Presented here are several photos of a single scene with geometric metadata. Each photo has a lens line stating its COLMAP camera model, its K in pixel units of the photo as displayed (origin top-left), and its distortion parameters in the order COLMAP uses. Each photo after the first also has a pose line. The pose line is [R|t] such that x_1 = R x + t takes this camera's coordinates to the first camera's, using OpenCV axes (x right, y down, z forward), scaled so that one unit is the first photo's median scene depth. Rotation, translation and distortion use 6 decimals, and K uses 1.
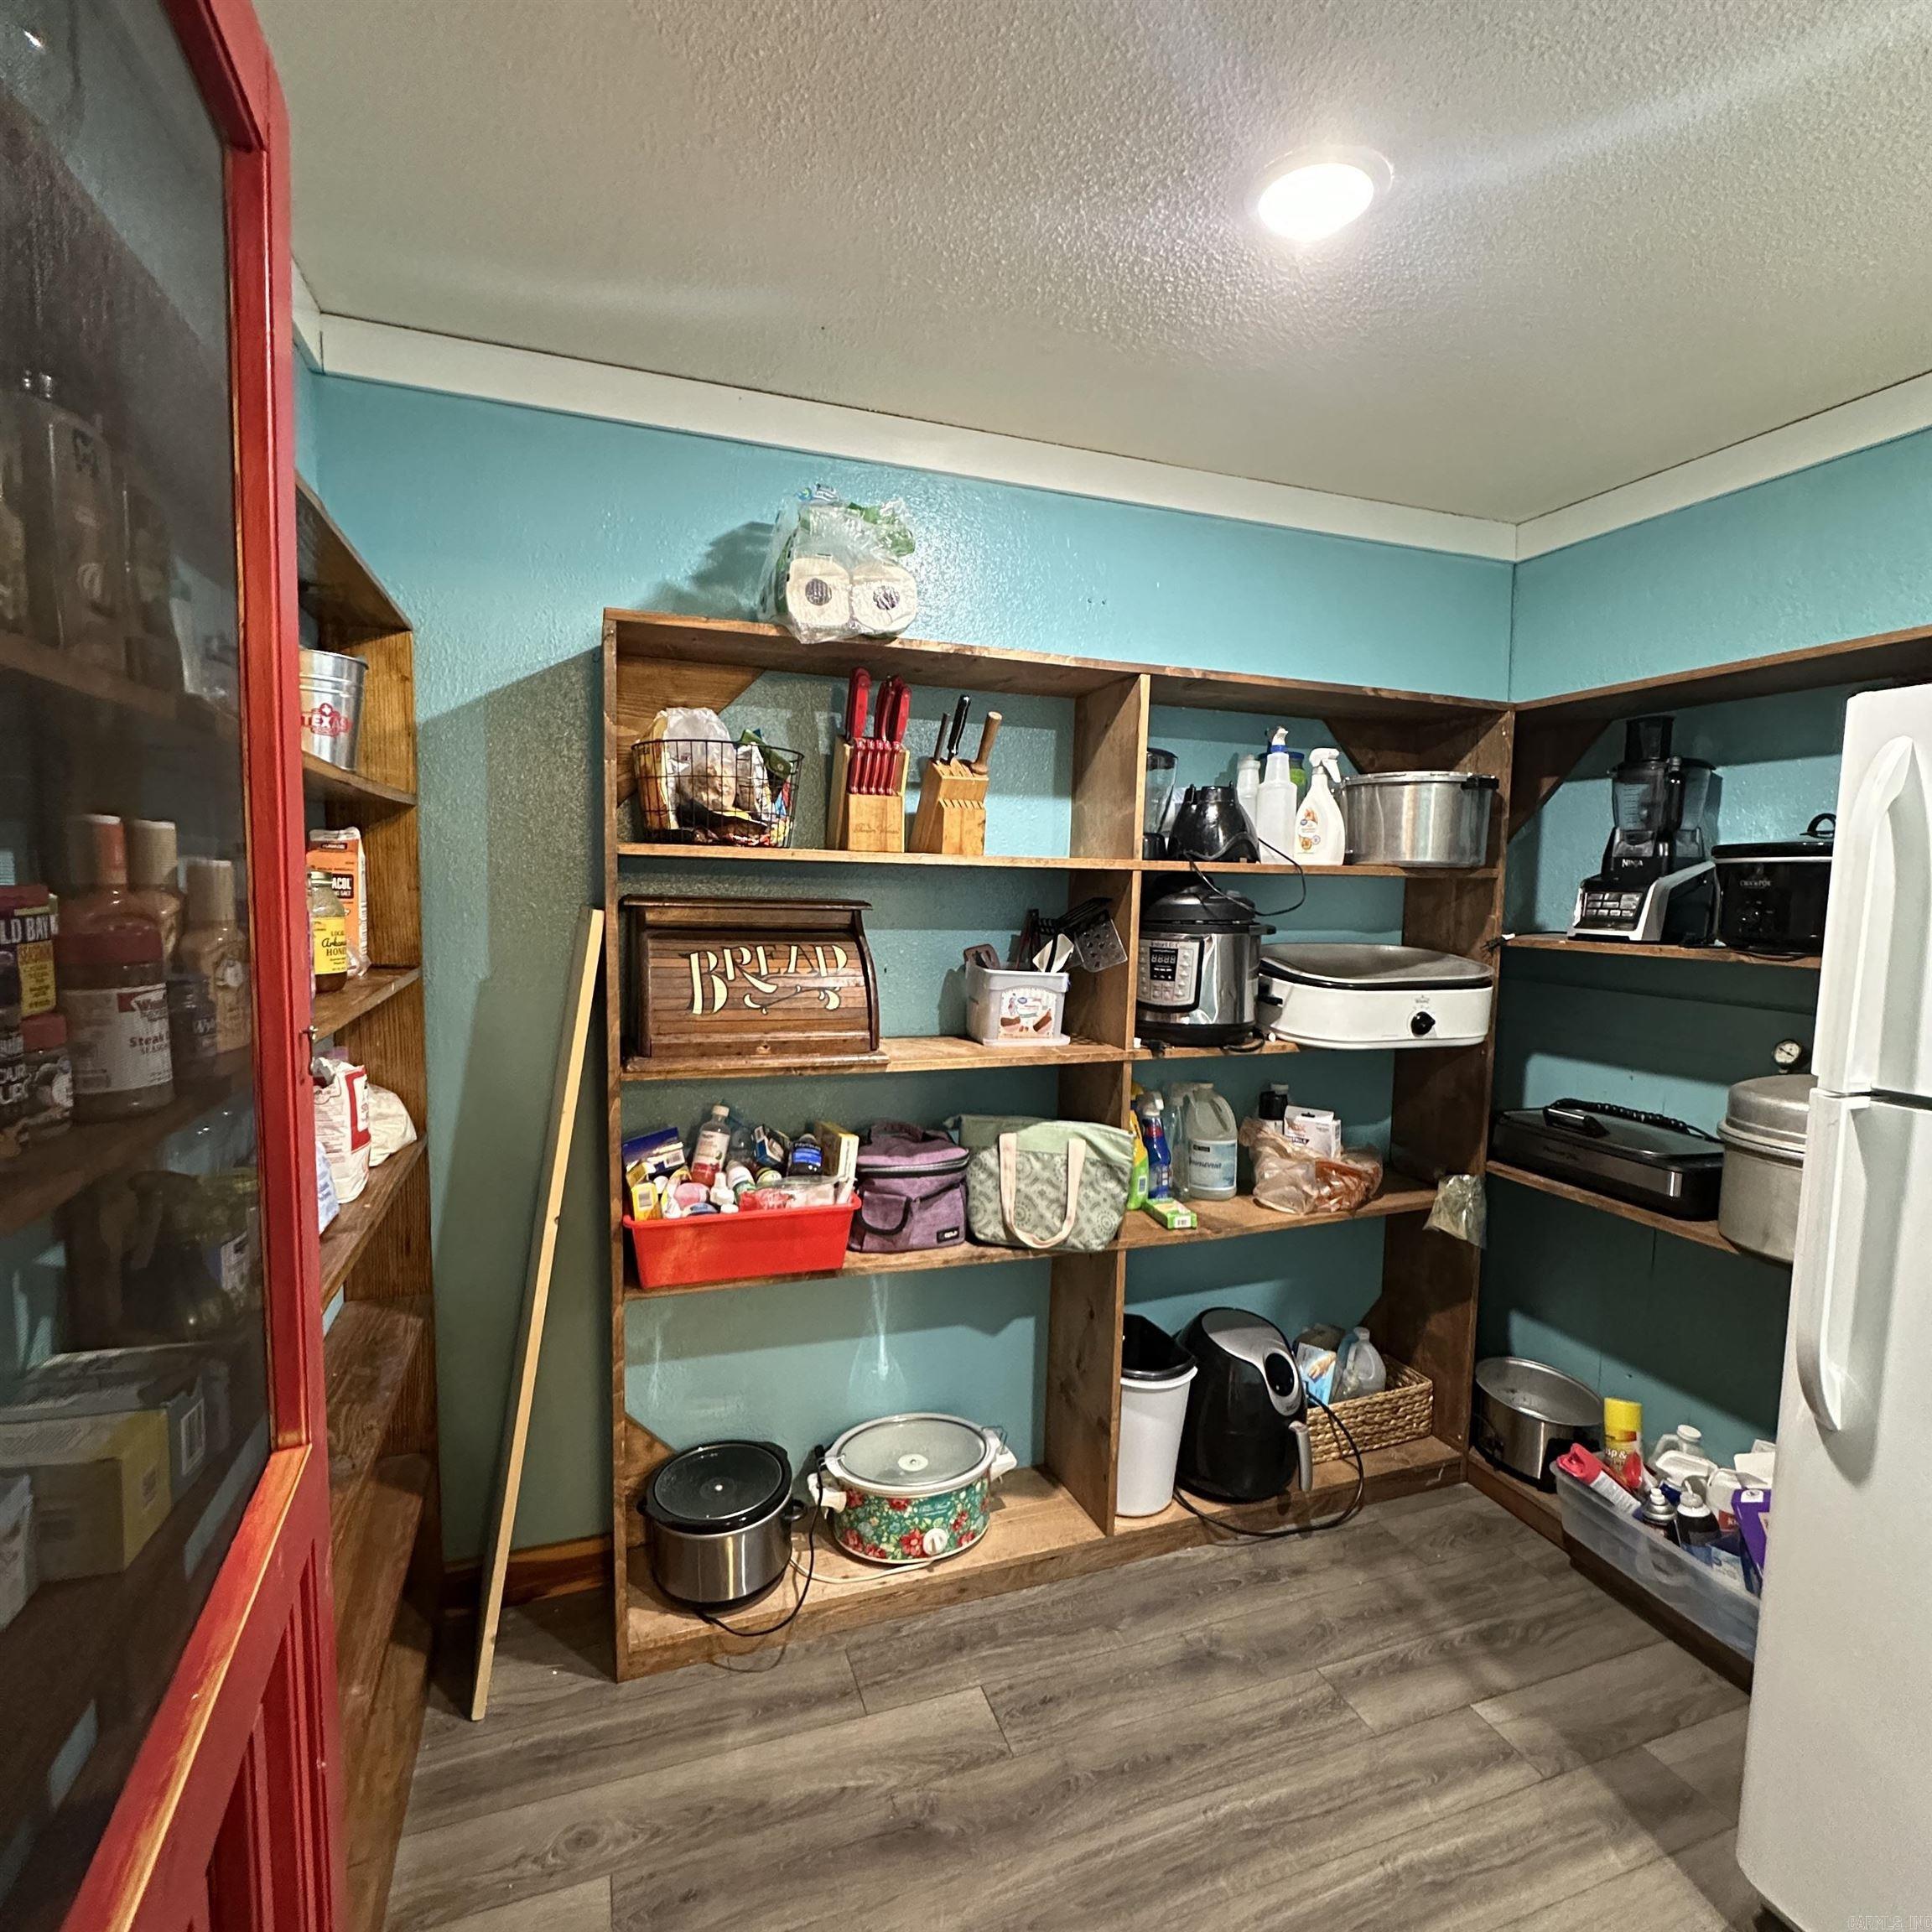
lens RADIAL K [[1026.8, 0, 958.2], [0, 1026.8, 959.9], [0, 0, 1]] dist [-0.004792, -0.000709]
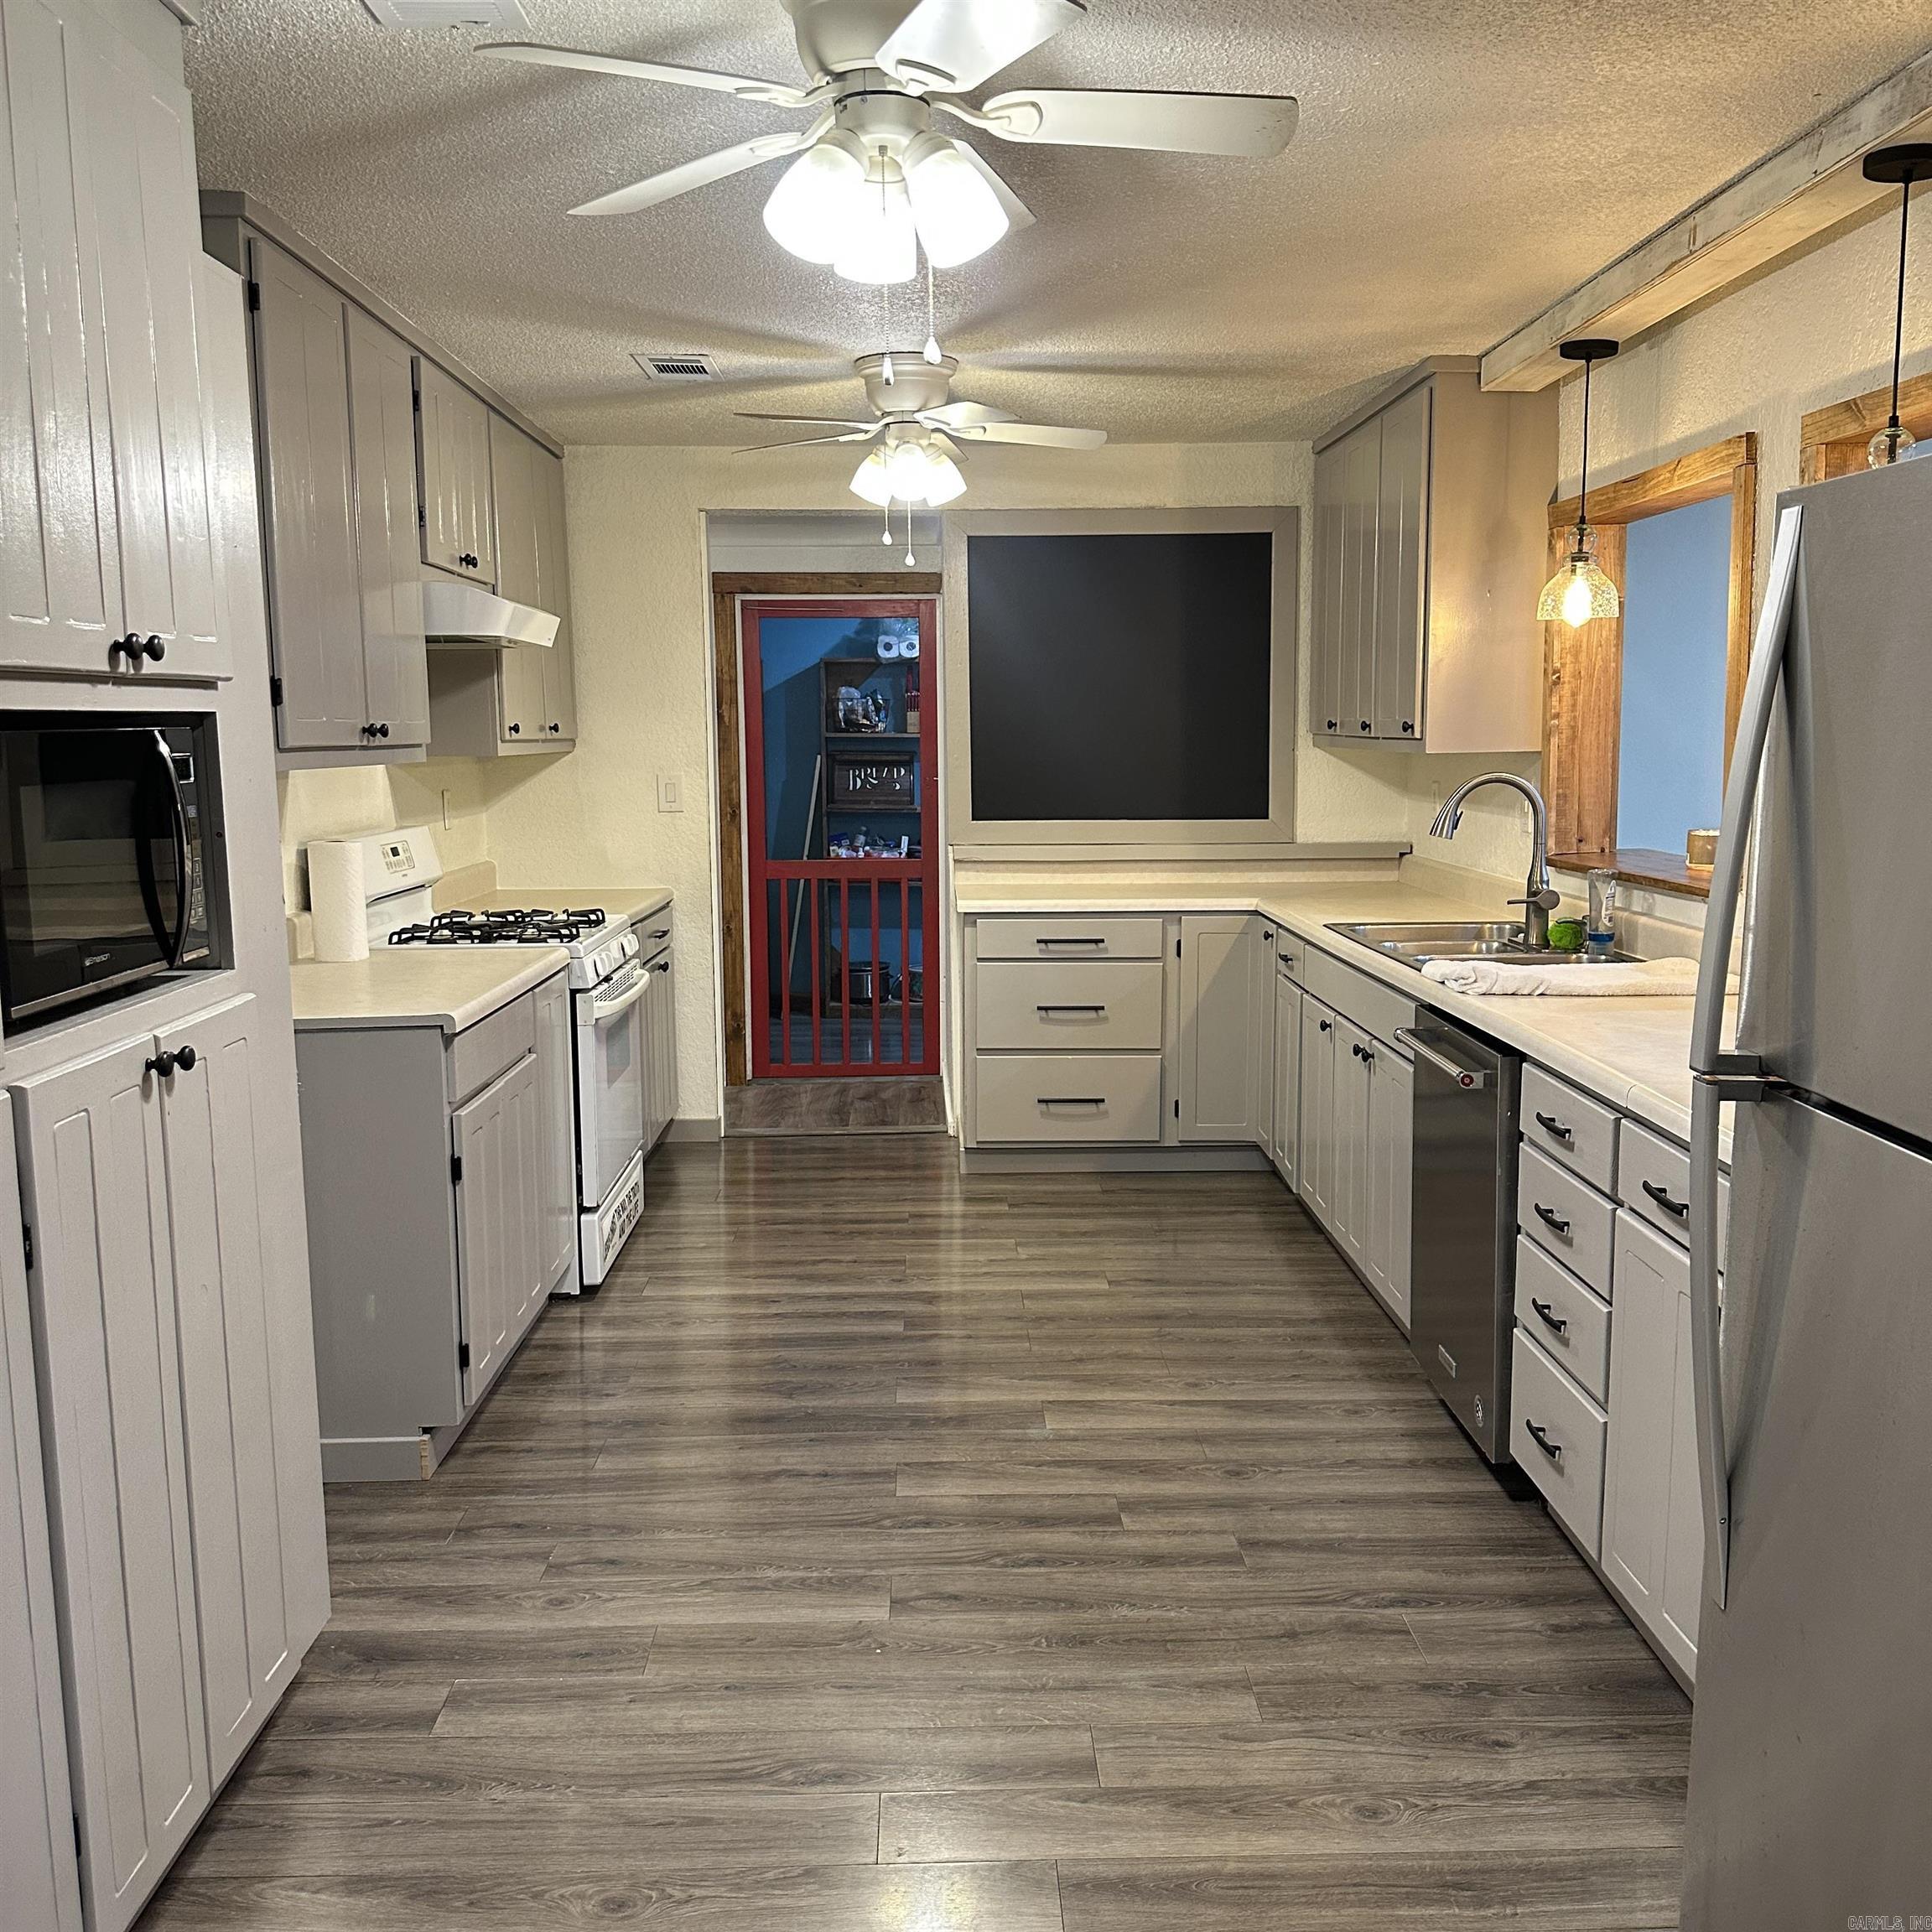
lens RADIAL K [[1836.4, 0, 978.7], [0, 1836.4, 976.3], [0, 0, 1]] dist [0.009735, 0.000000]
pose [[0.950868, 0.019594, -0.308977, 1.705601], [-0.004787, 0.998807, 0.048607, 0.322612], [0.309560, -0.044740, 0.949827, -3.857469]]
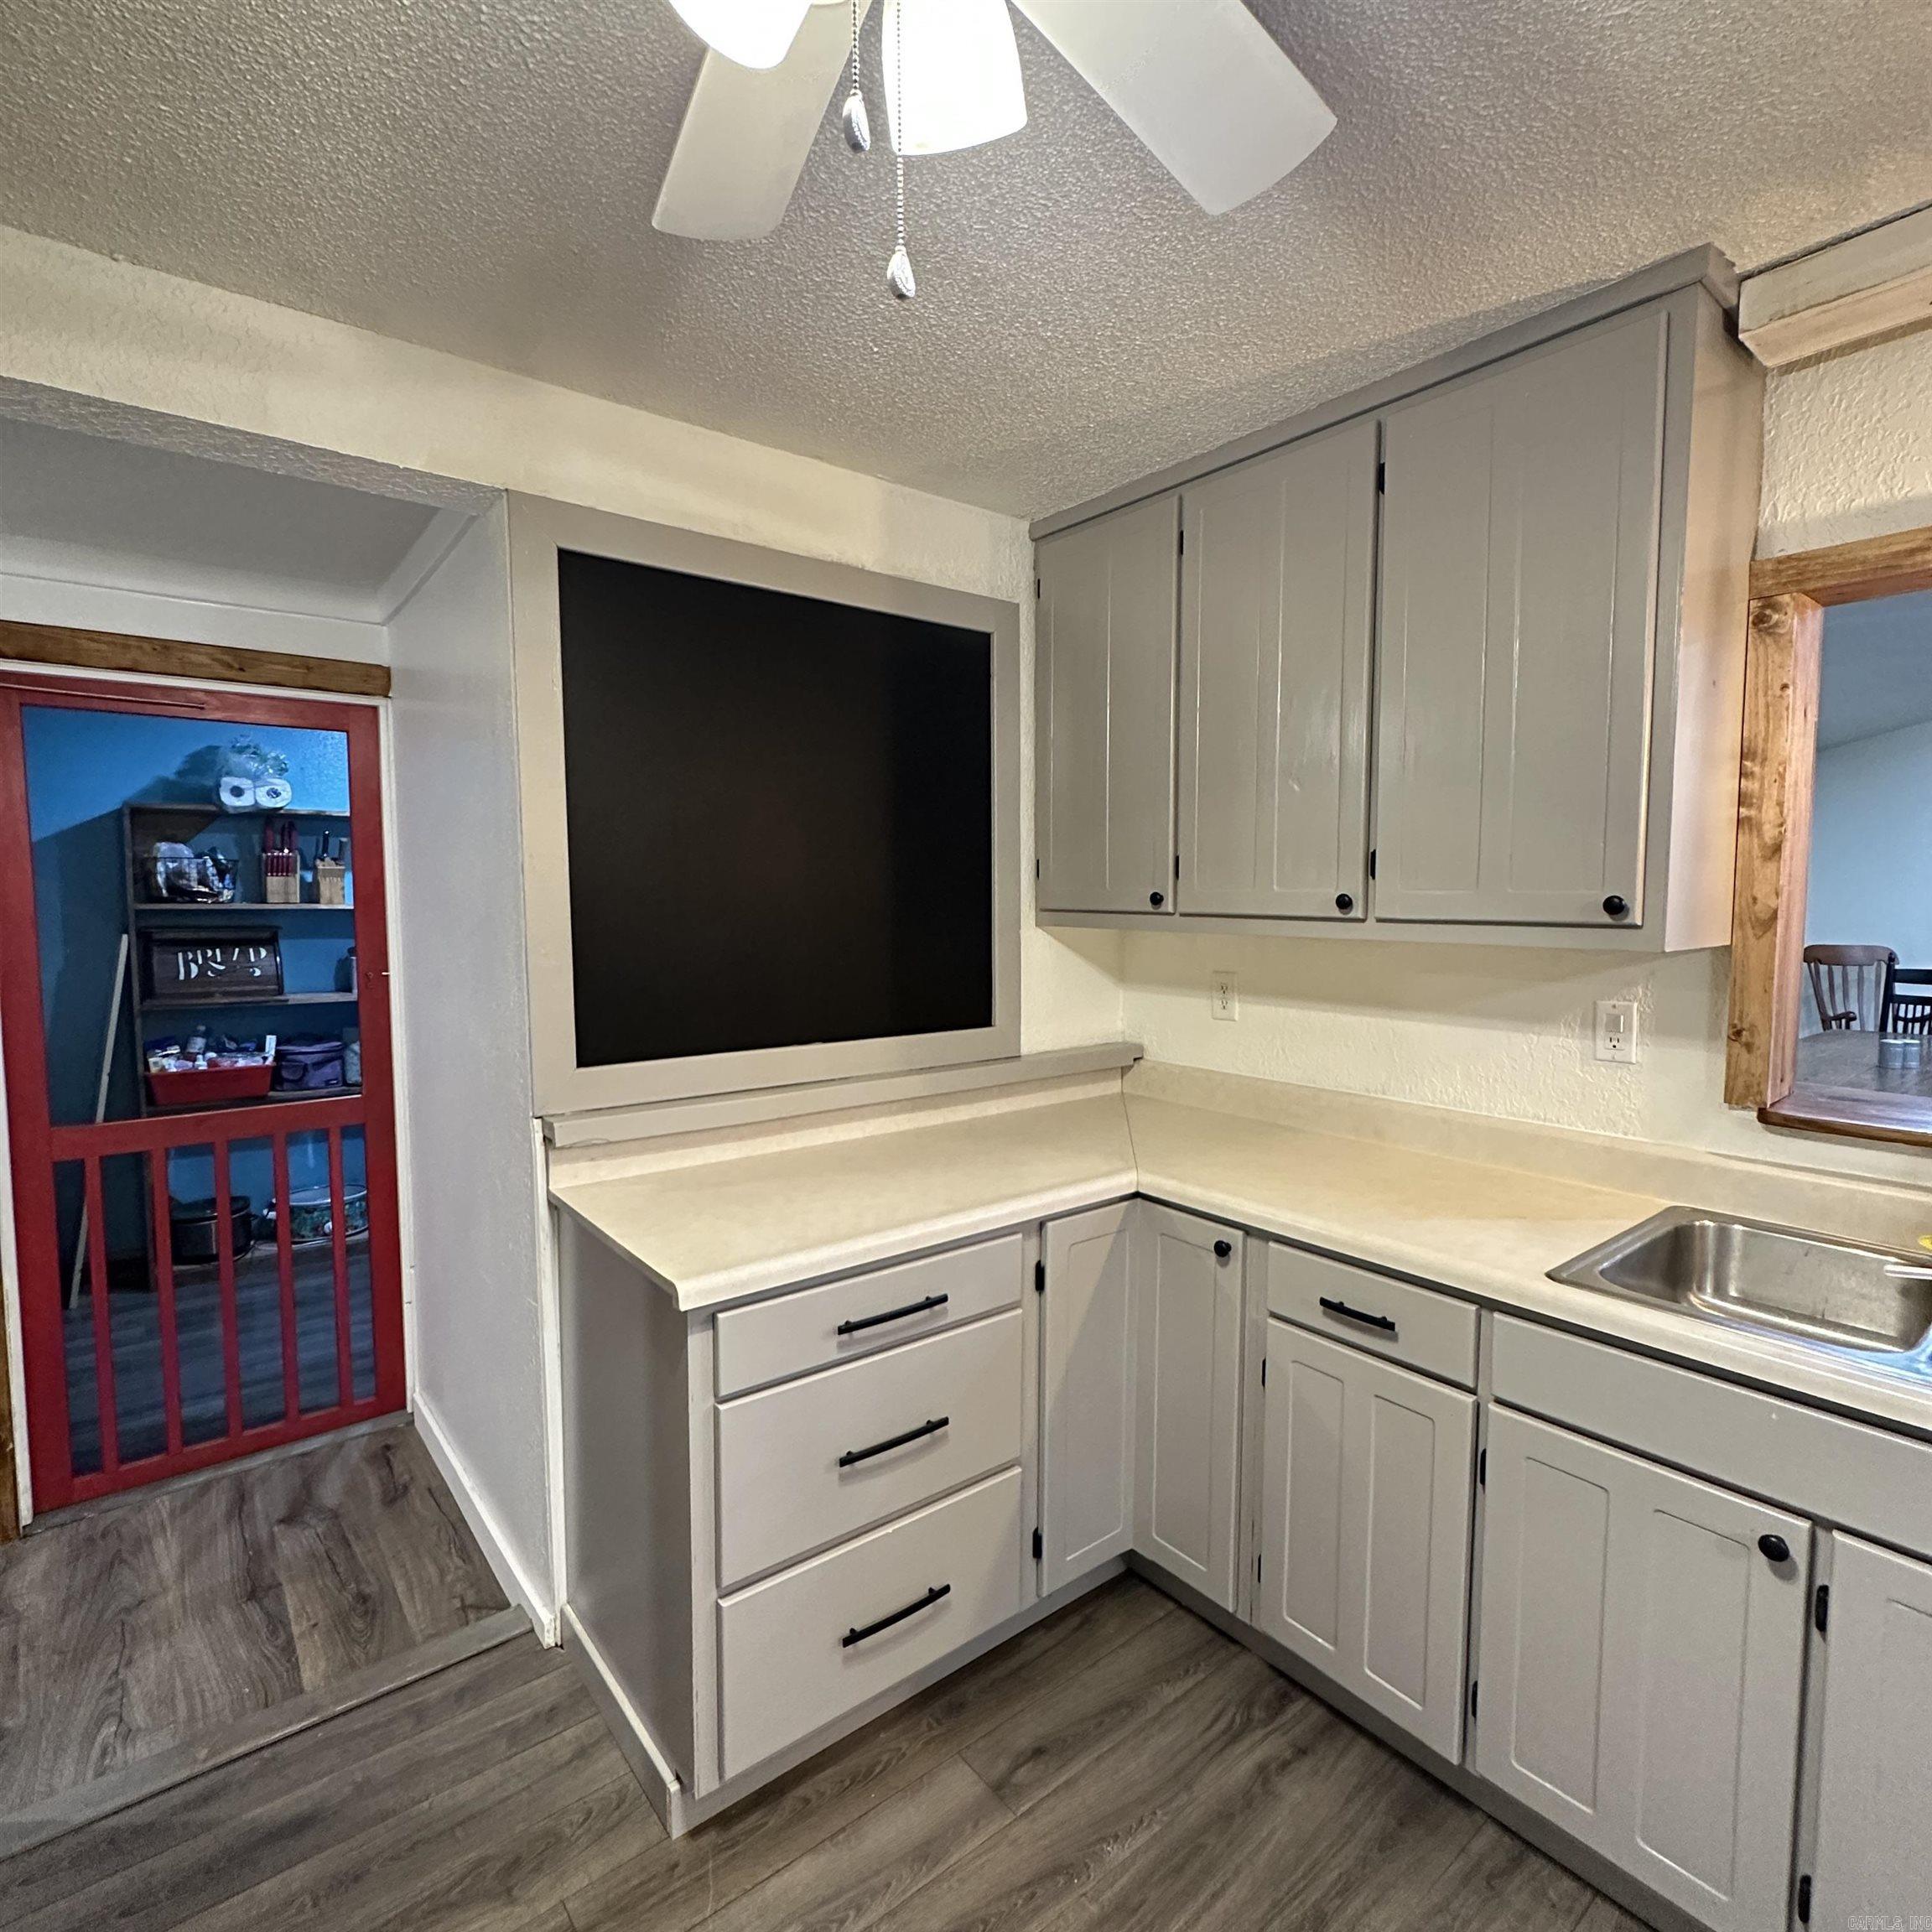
lens RADIAL K [[1026.8, 0, 973.4], [0, 1026.8, 964.0], [0, 0, 1]] dist [-0.004792, -0.000709]
pose [[0.943227, -0.039842, 0.329751, 0.612045], [0.044024, 0.999017, -0.005224, 0.102615], [-0.329219, 0.019445, 0.944053, -1.600014]]
